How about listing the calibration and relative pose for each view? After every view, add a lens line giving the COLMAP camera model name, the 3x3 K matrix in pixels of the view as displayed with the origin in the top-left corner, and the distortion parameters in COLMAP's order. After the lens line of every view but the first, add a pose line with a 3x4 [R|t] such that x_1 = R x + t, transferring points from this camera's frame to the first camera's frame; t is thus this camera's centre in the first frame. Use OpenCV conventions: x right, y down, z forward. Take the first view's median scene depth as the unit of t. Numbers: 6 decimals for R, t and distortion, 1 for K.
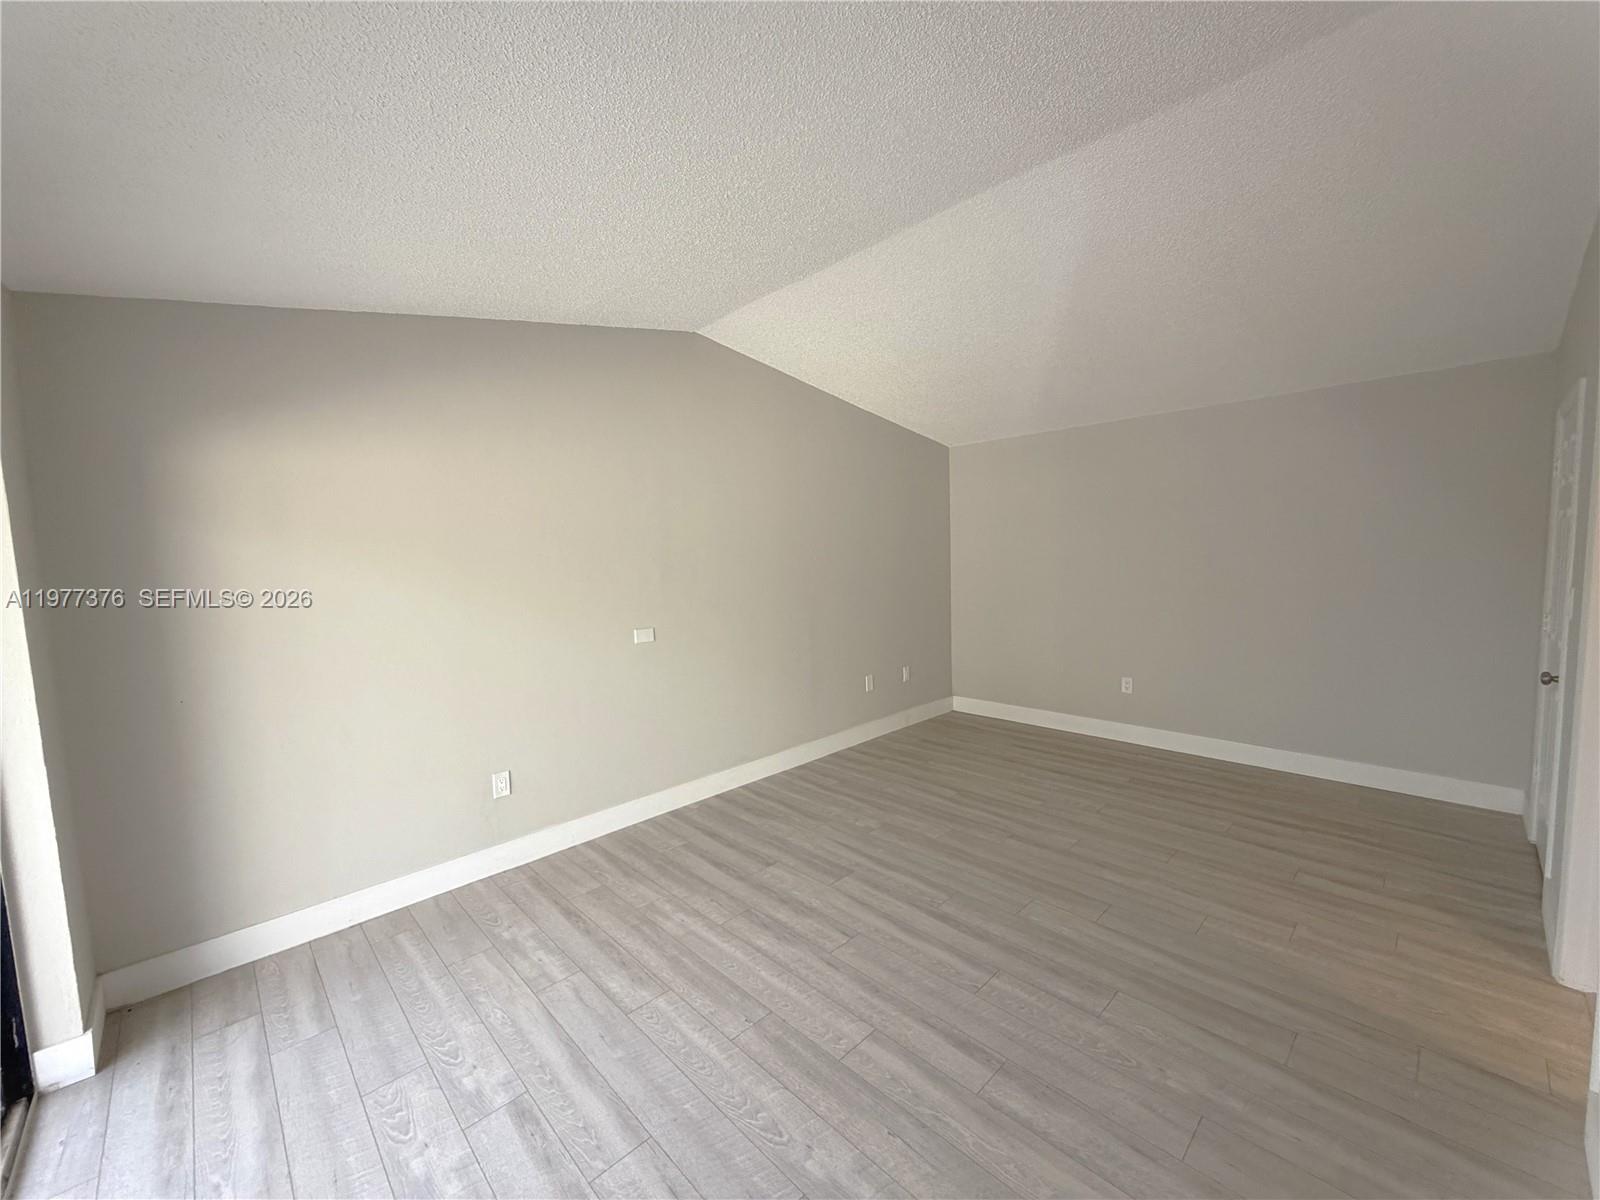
lens RADIAL K [[637.0, 0, 800.0], [0, 637.0, 600.0], [0, 0, 1]] dist [-0.001556, -0.000298]
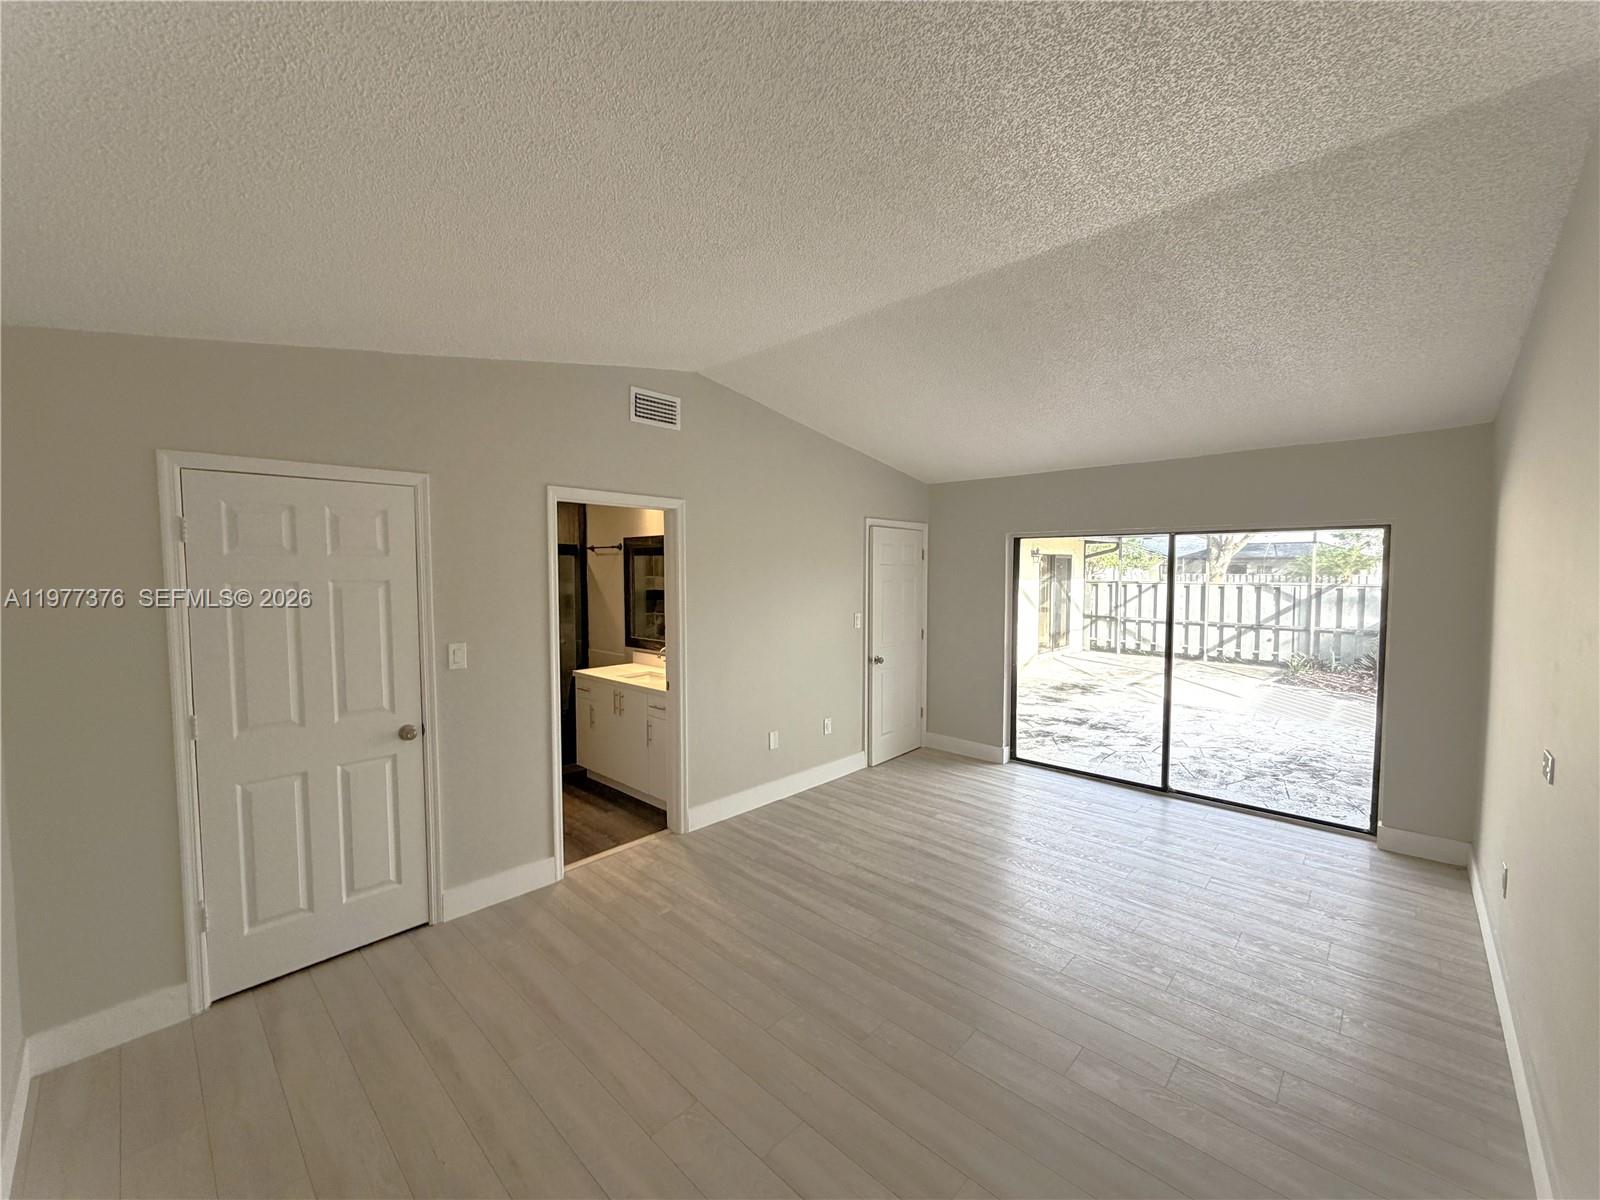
lens RADIAL K [[637.0, 0, 800.0], [0, 637.0, 600.0], [0, 0, 1]] dist [-0.001556, -0.000298]
pose [[-0.998381, 0.035291, -0.044611, 0.567073], [0.028844, 0.990055, 0.137692, -0.253927], [0.049027, 0.136183, -0.989470, 2.197085]]
